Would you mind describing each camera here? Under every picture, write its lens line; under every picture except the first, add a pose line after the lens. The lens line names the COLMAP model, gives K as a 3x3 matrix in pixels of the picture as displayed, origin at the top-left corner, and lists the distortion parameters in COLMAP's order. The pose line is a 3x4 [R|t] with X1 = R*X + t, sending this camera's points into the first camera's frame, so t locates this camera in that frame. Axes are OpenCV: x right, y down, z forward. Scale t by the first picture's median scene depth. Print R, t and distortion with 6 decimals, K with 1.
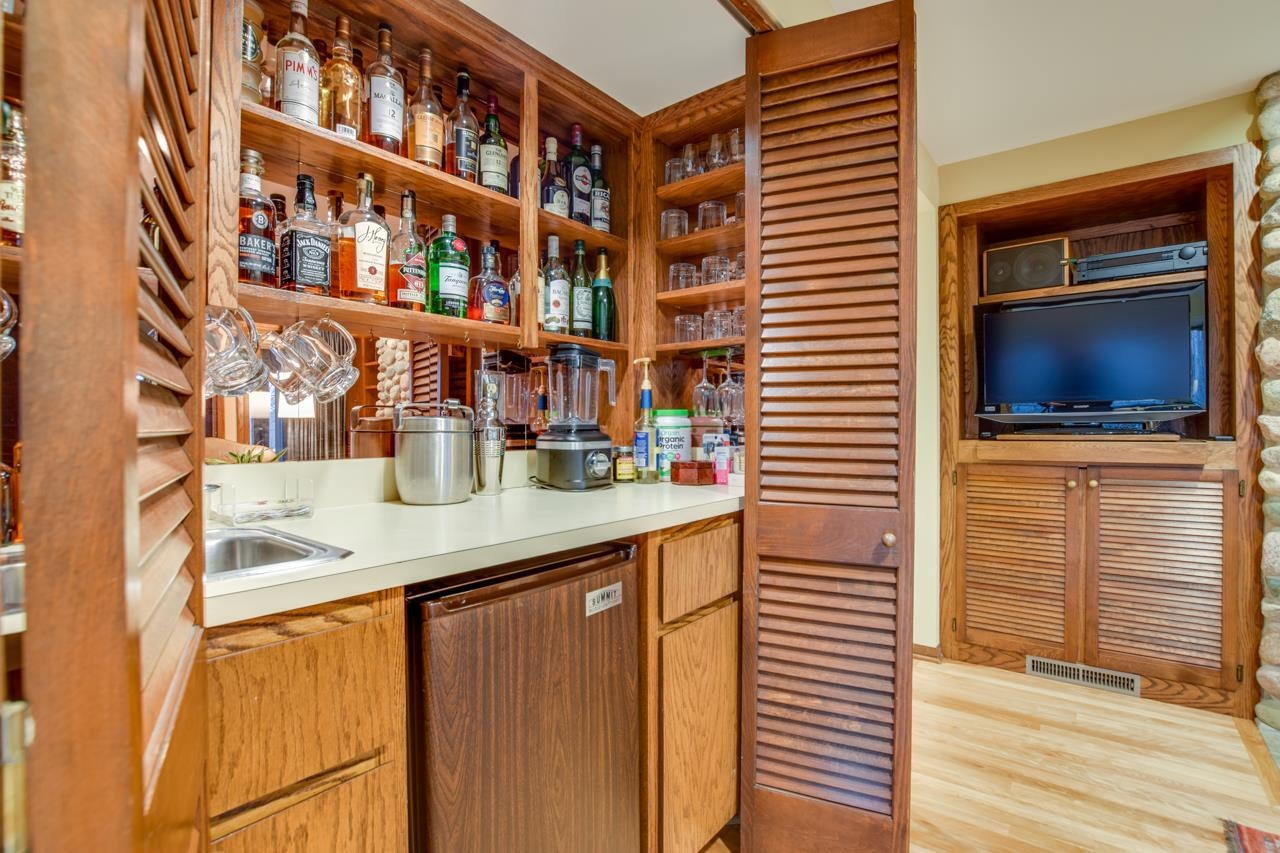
lens RADIAL K [[587.1, 0, 661.6], [0, 587.1, 428.4], [0, 0, 1]] dist [-0.036195, 0.006886]
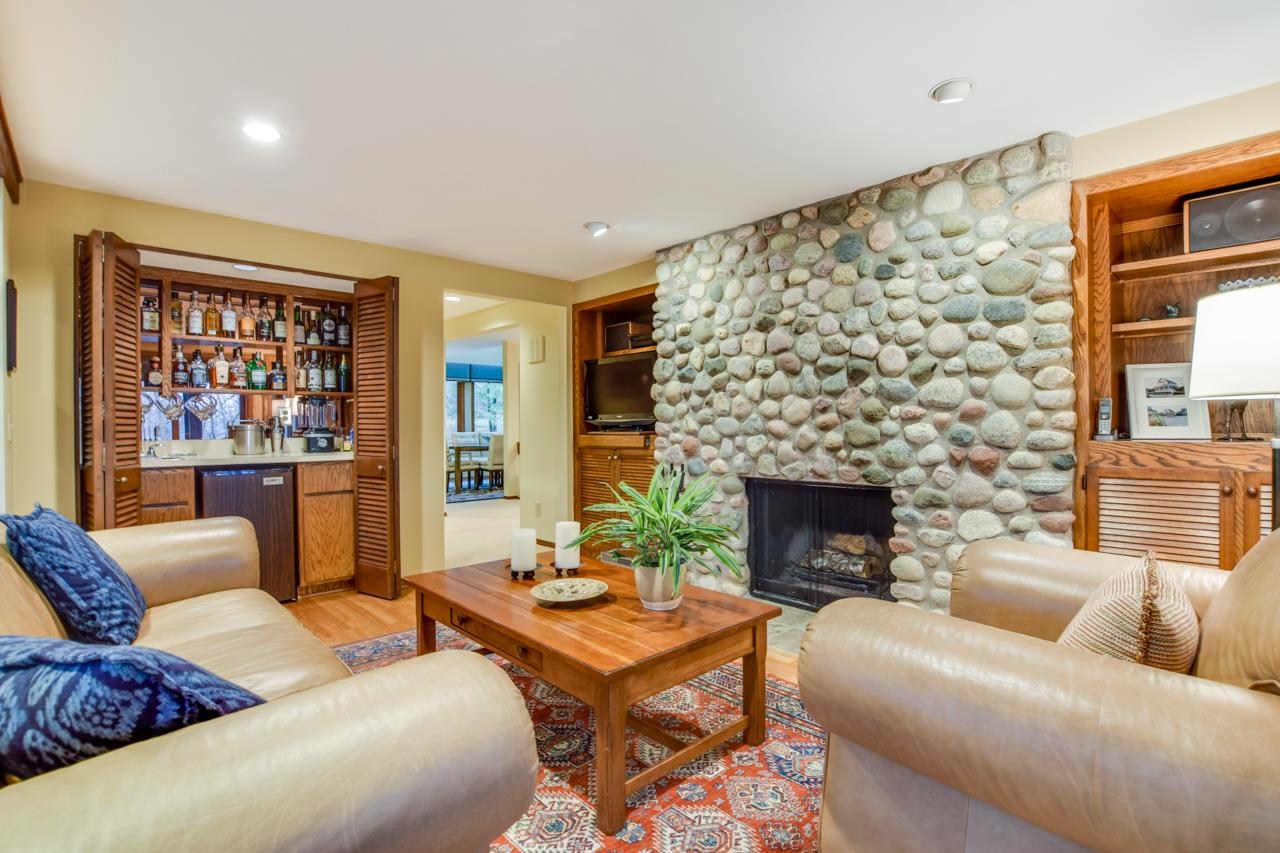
lens RADIAL K [[587.1, 0, 661.6], [0, 587.1, 428.4], [0, 0, 1]] dist [-0.036195, 0.006886]
pose [[0.990883, -0.001299, -0.134722, 1.248930], [0.001864, 0.999990, 0.004065, -0.007155], [0.134715, -0.004279, 0.990875, -0.959404]]
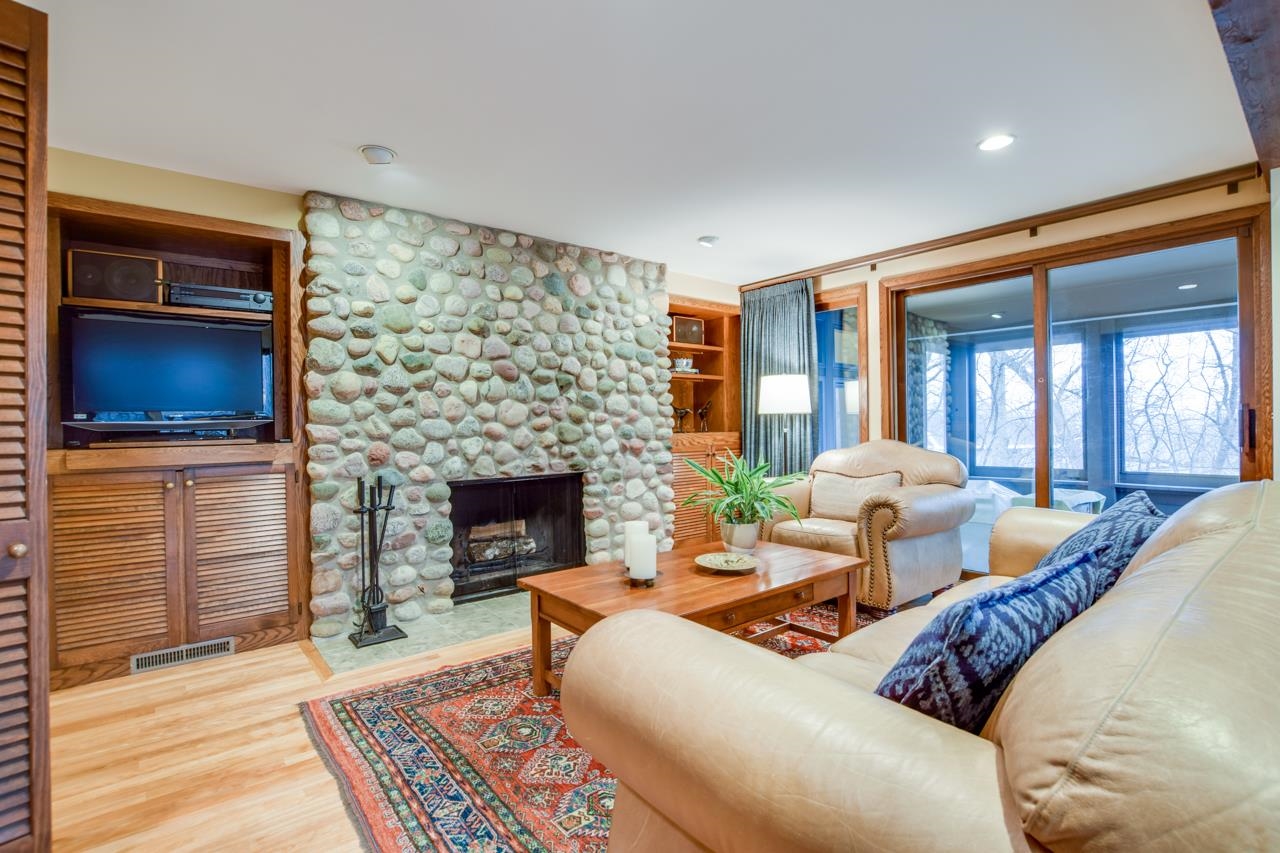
lens RADIAL K [[597.1, 0, 637.8], [0, 597.1, 430.5], [0, 0, 1]] dist [-0.026186, 0.000260]
pose [[0.235701, -0.007984, 0.971793, -0.190535], [0.015540, 0.999869, 0.004445, -0.000513], [-0.971701, 0.014054, 0.235794, -0.154616]]
